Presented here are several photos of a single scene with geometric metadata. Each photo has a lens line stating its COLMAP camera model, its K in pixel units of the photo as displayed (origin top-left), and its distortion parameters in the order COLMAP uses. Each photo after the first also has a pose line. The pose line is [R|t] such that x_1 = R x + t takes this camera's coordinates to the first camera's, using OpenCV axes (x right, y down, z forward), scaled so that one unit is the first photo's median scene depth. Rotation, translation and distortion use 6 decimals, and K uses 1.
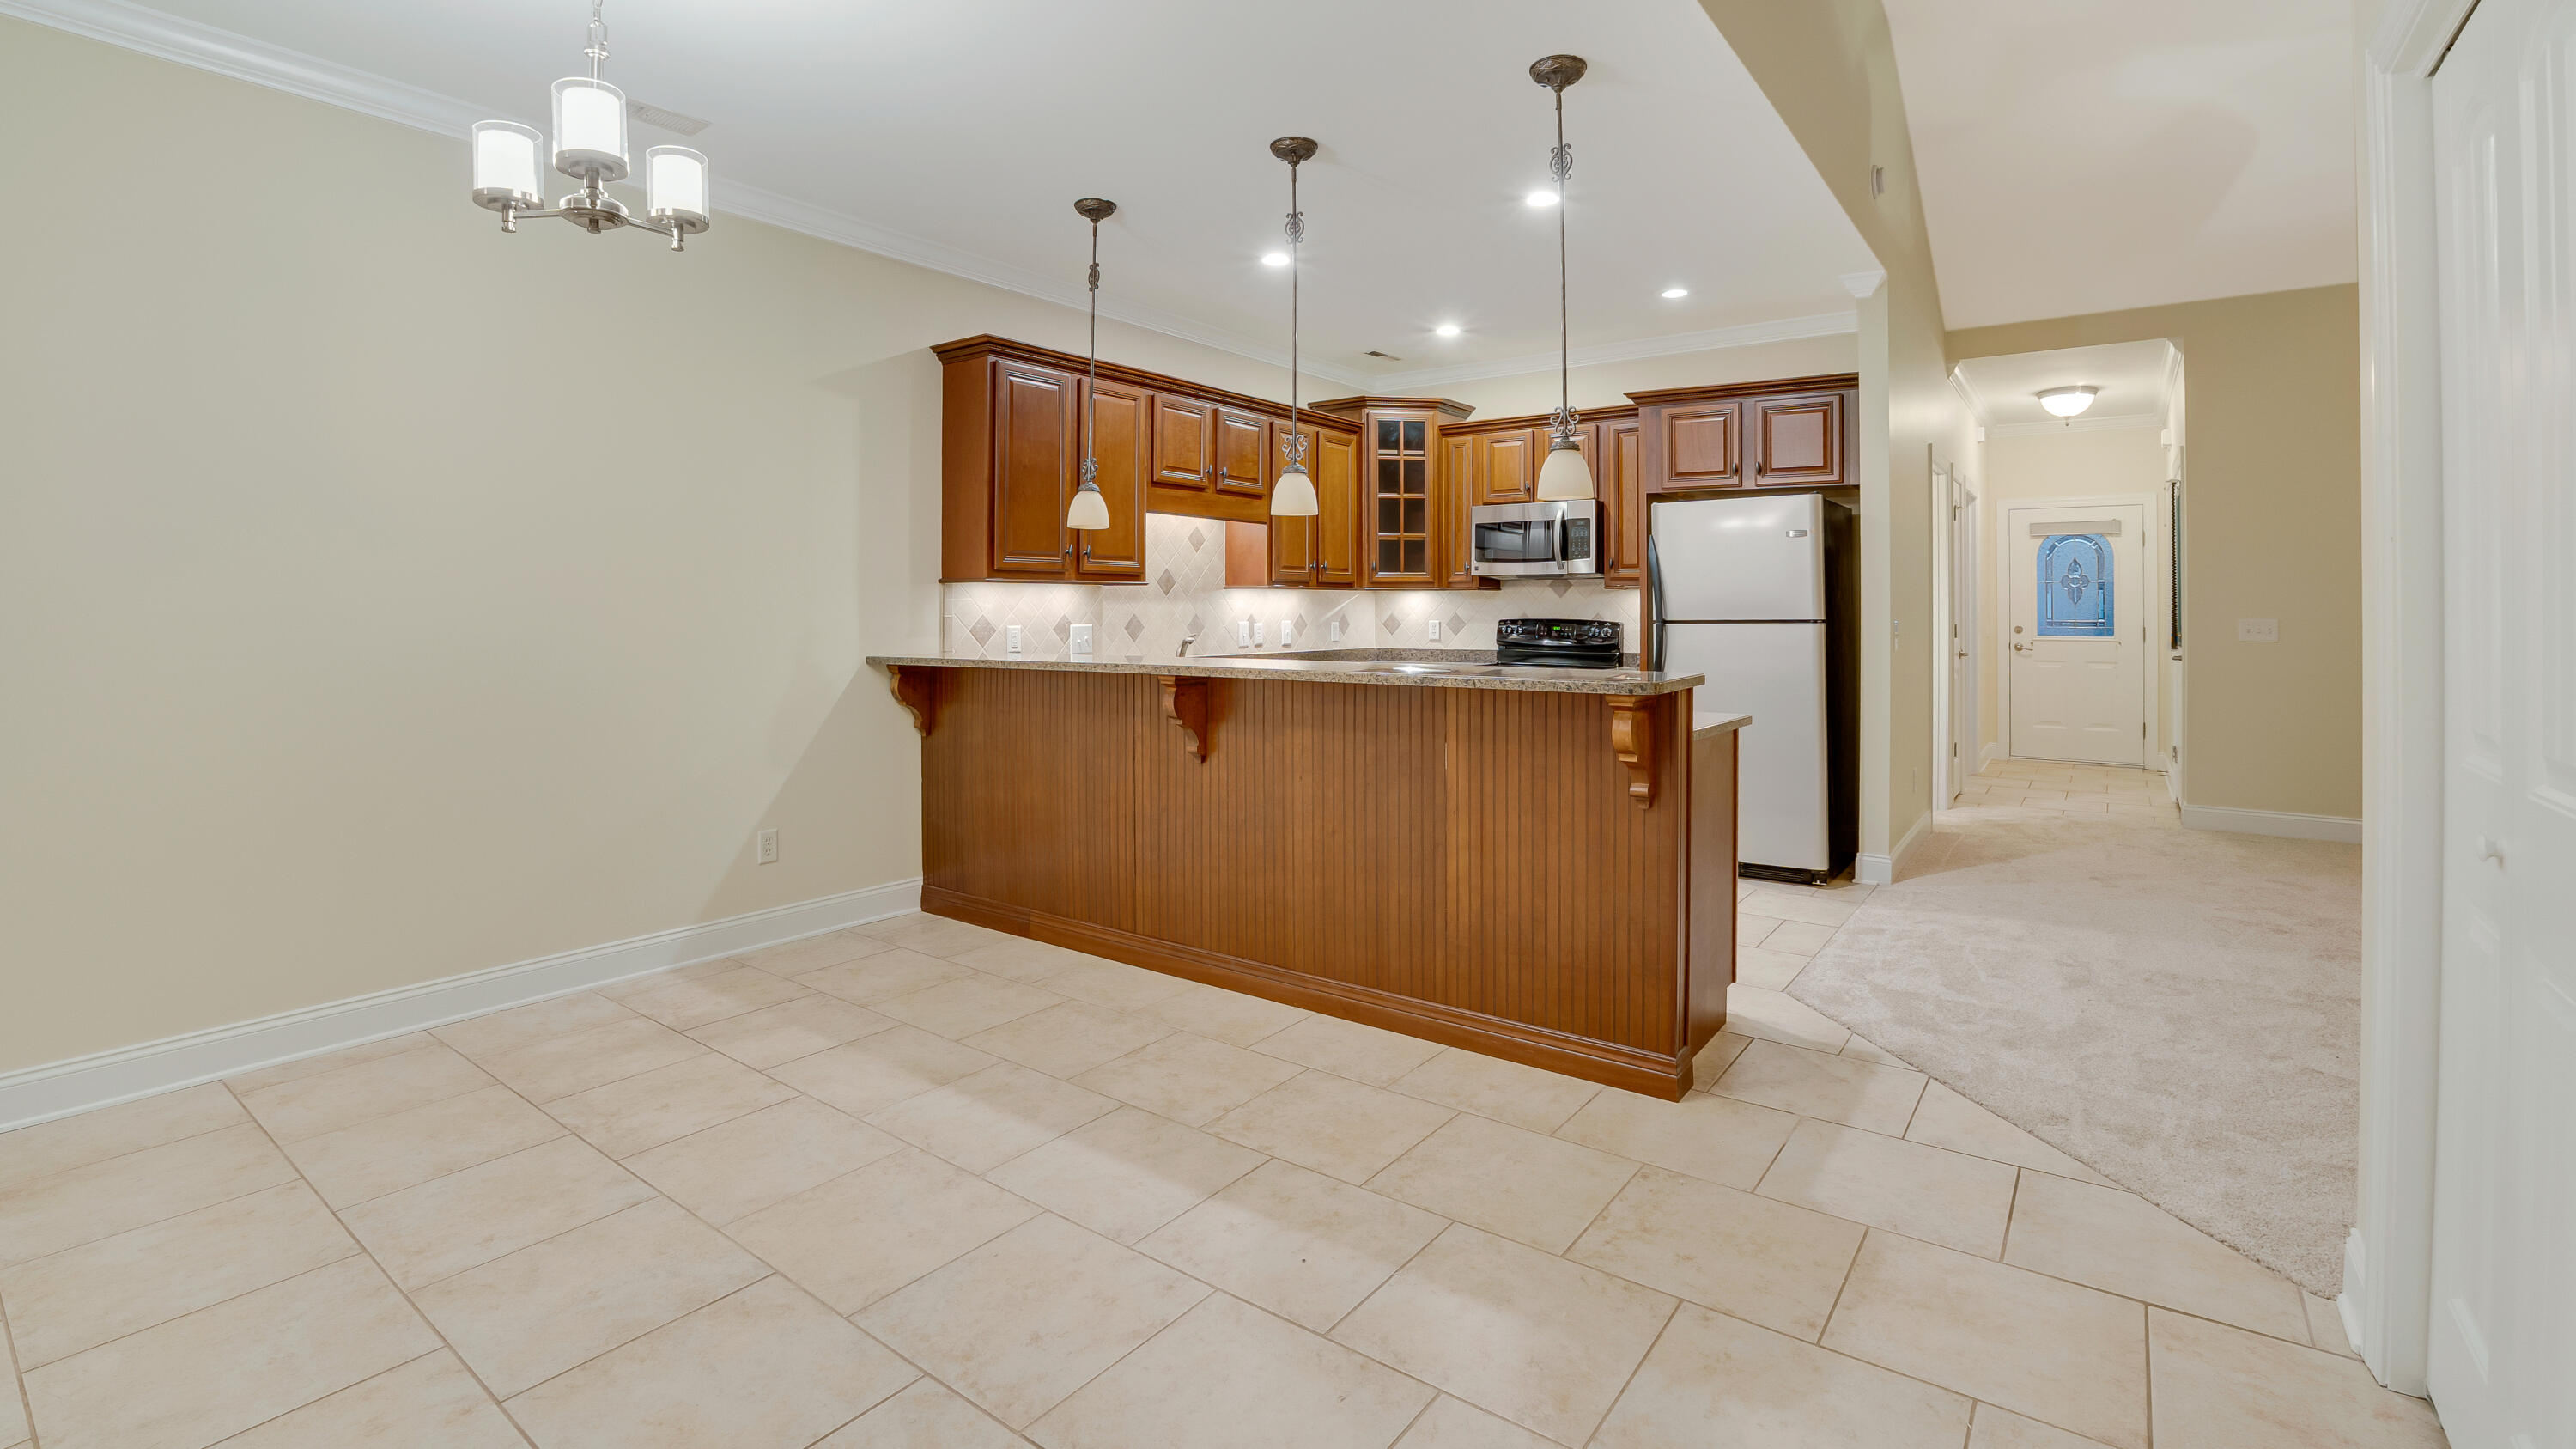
lens RADIAL K [[1140.0, 0, 1302.2], [0, 1140.0, 613.1], [0, 0, 1]] dist [-0.026289, 0.000164]
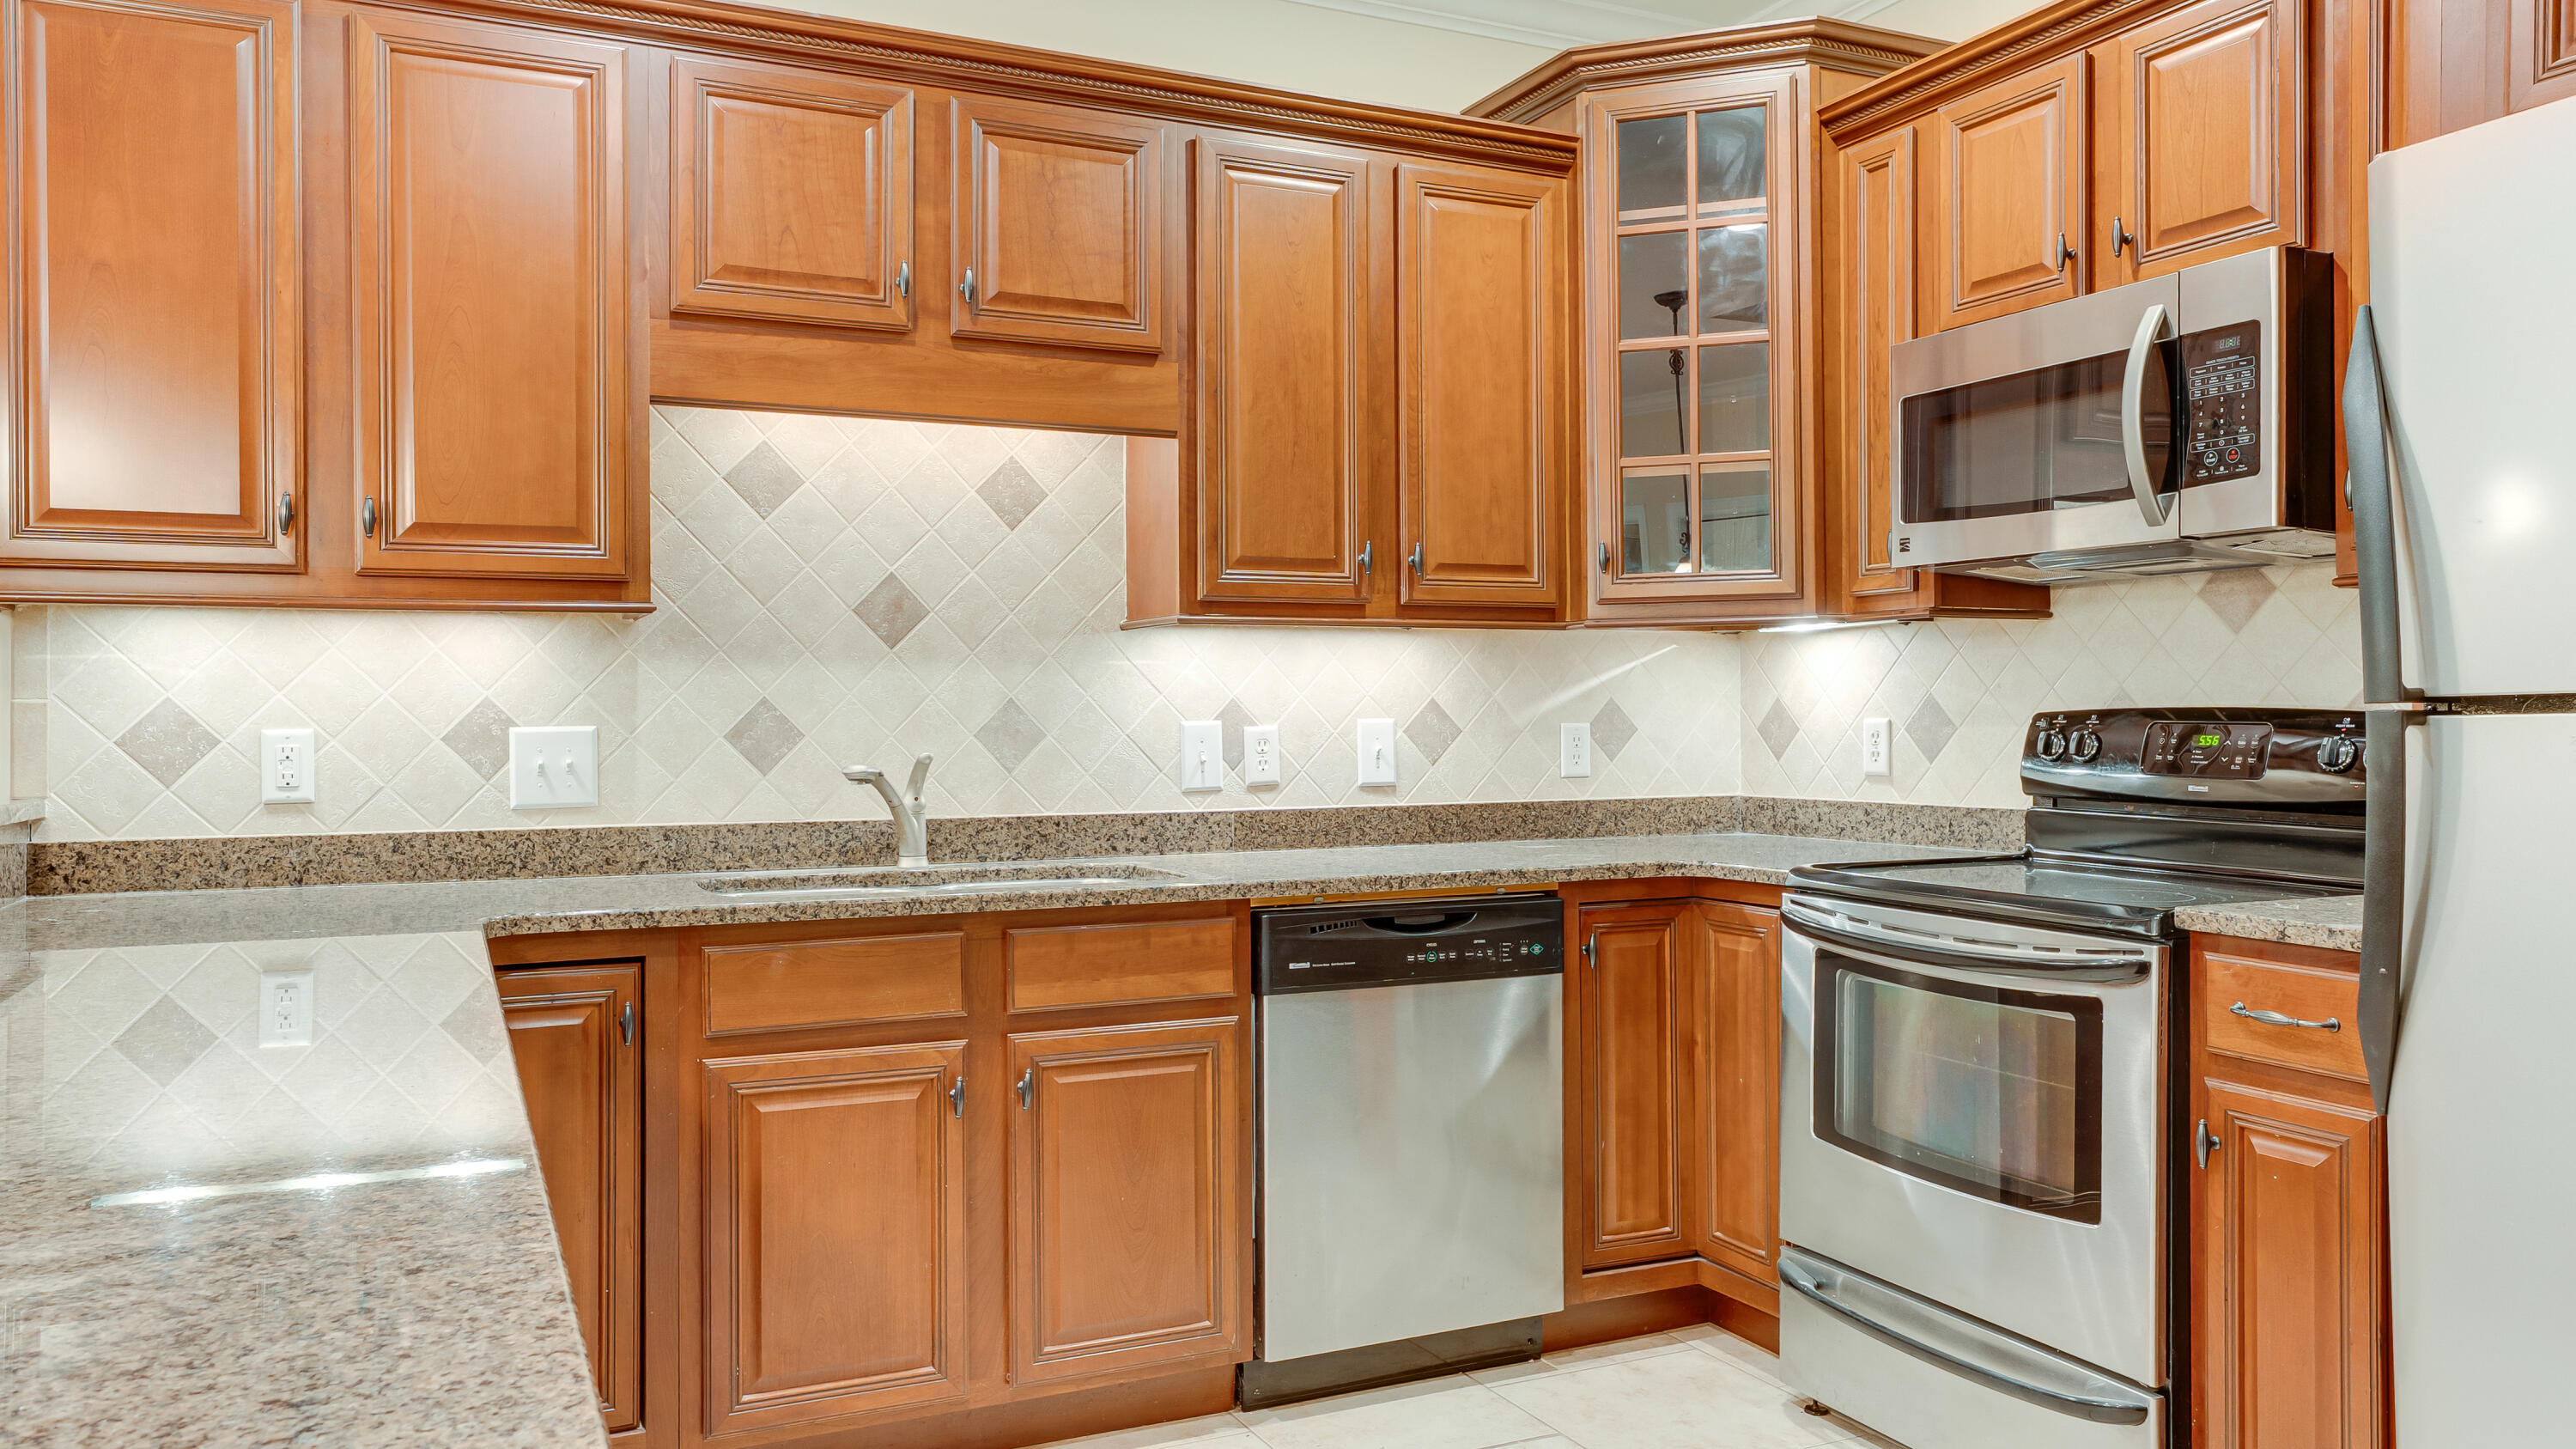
lens RADIAL K [[1816.4, 0, 1292.0], [0, 1816.4, 715.0], [0, 0, 1]] dist [-0.021762, 0.044175]
pose [[0.878658, -0.005855, -0.477416, 0.301127], [0.003904, 0.999979, -0.005079, 0.010534], [0.477436, 0.002599, 0.878663, 0.618369]]
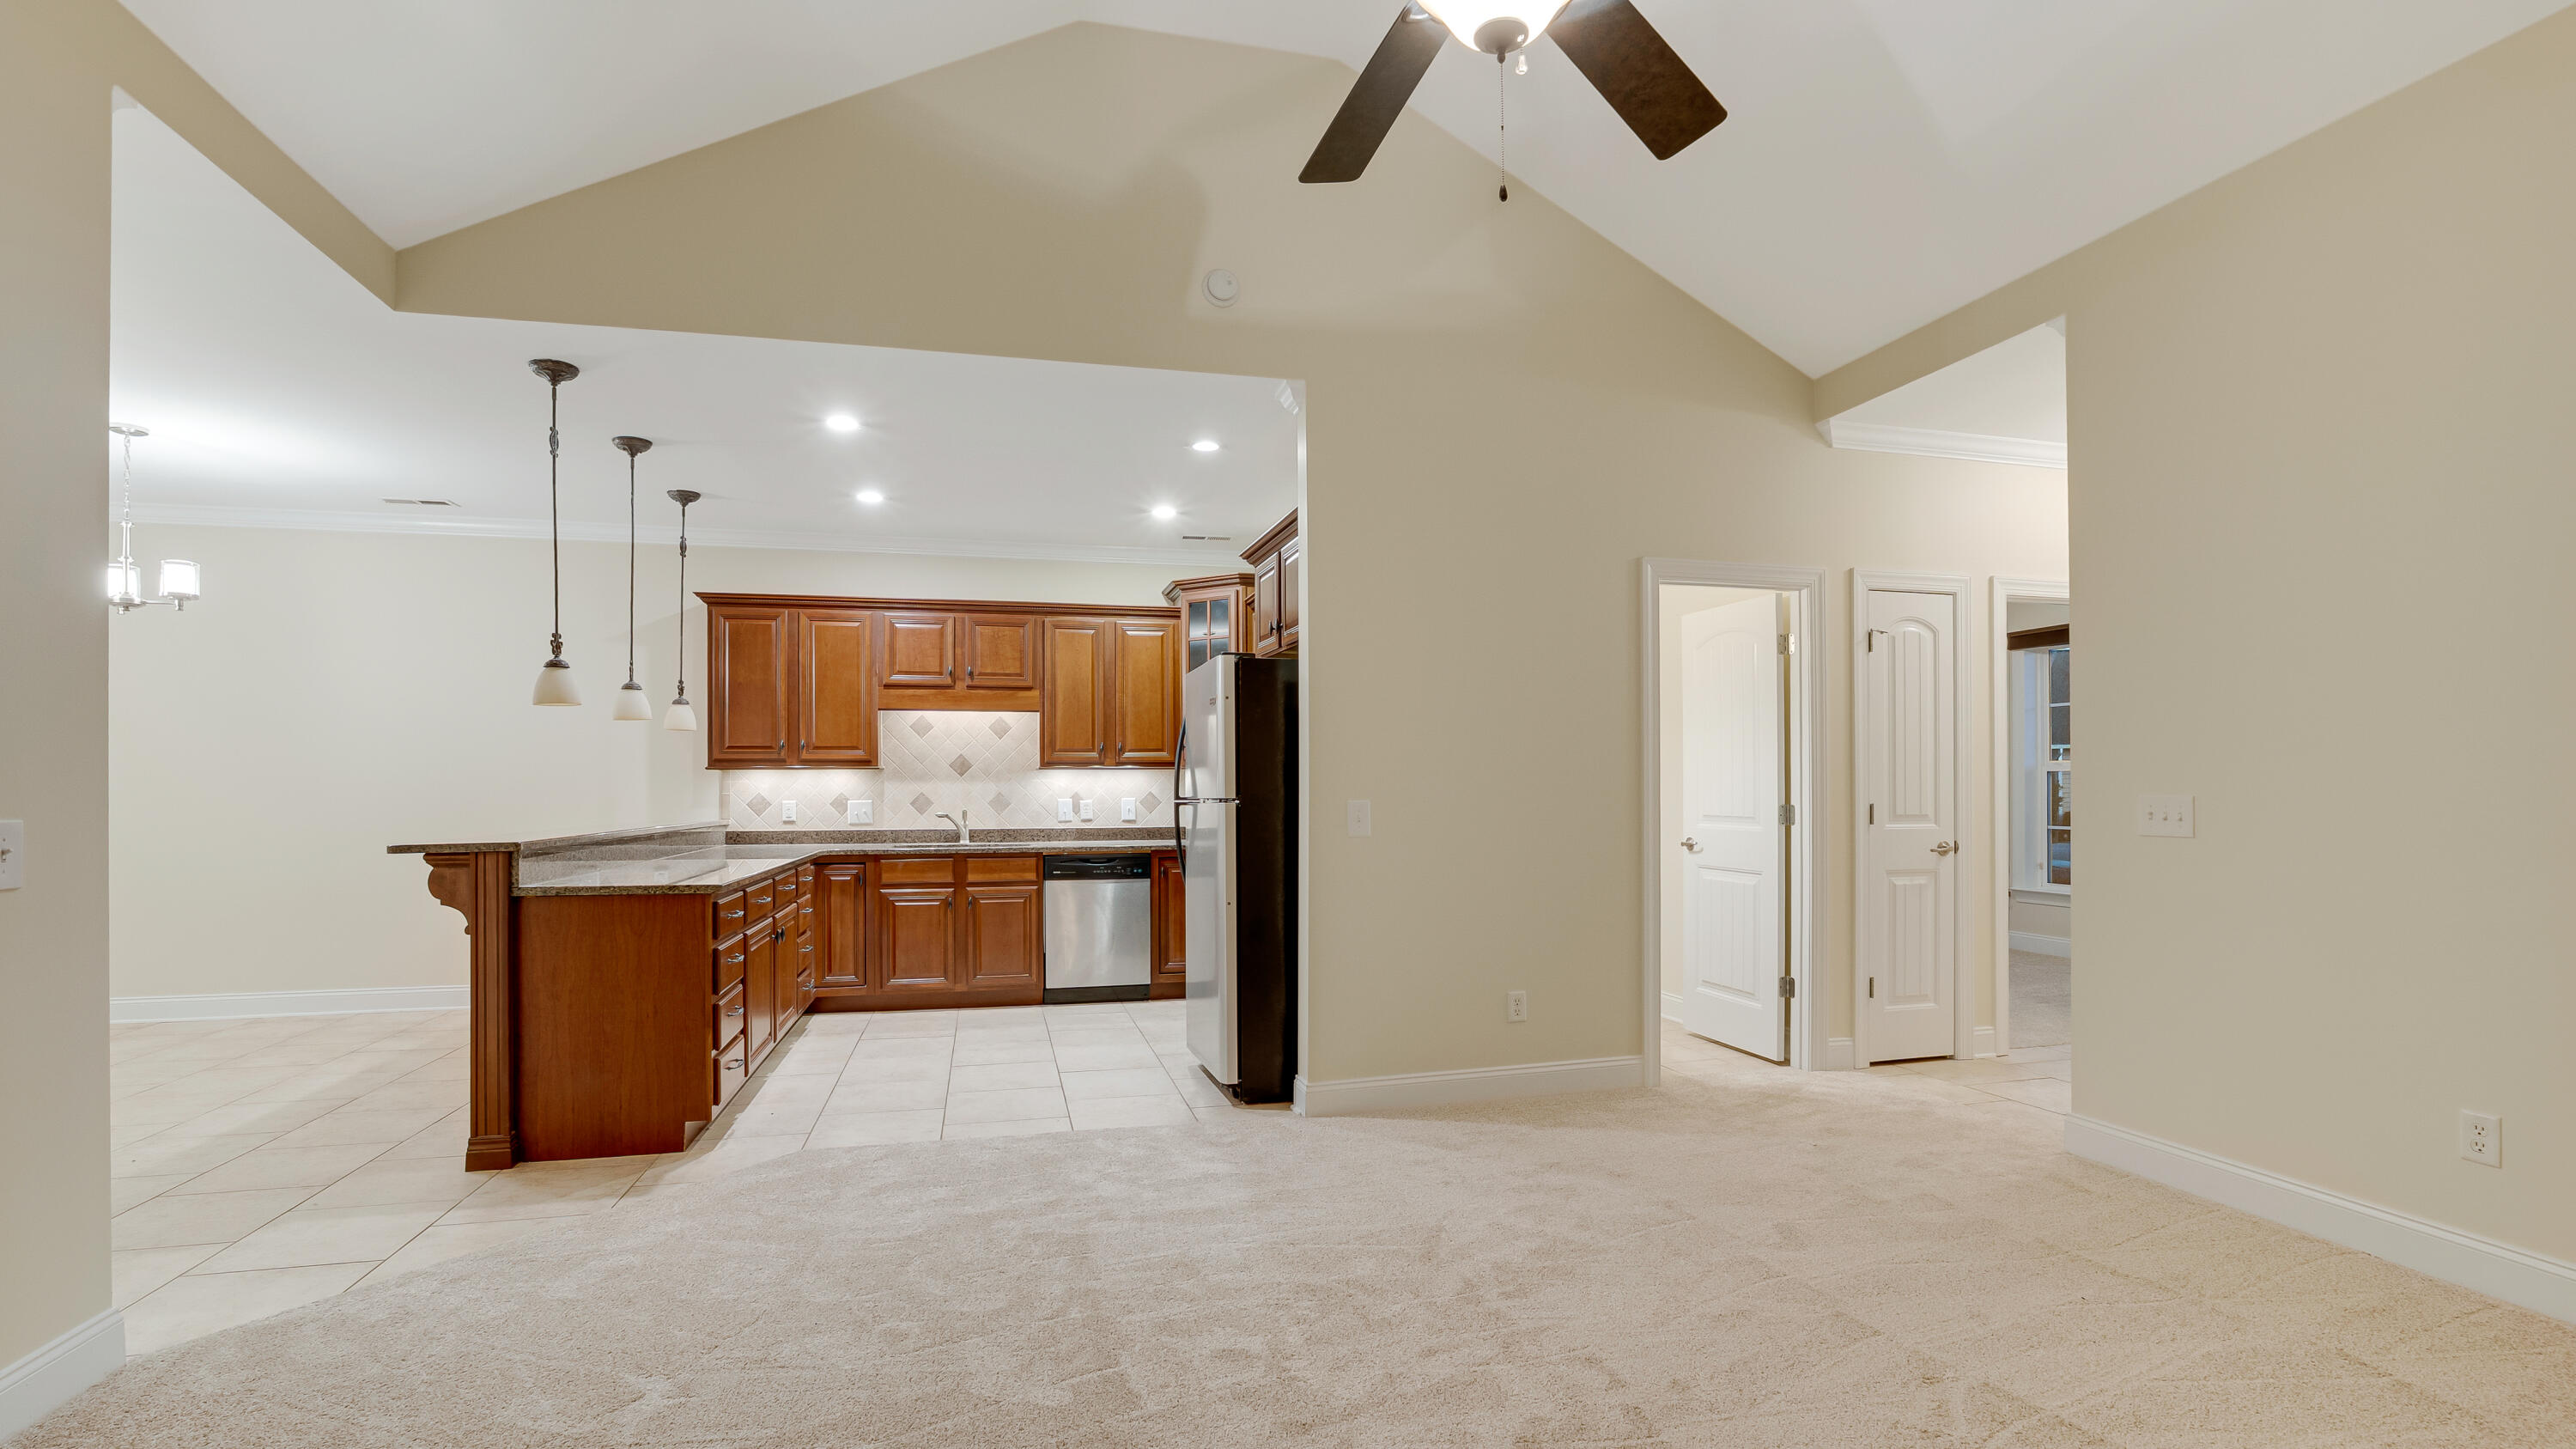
lens RADIAL K [[1154.8, 0, 1277.2], [0, 1154.8, 783.3], [0, 0, 1]] dist [-0.026477, 0.000125]
pose [[0.767545, -0.005079, -0.640975, 1.011331], [0.001460, 0.999980, -0.006176, -0.000476], [0.640993, 0.003805, 0.767537, 0.323039]]
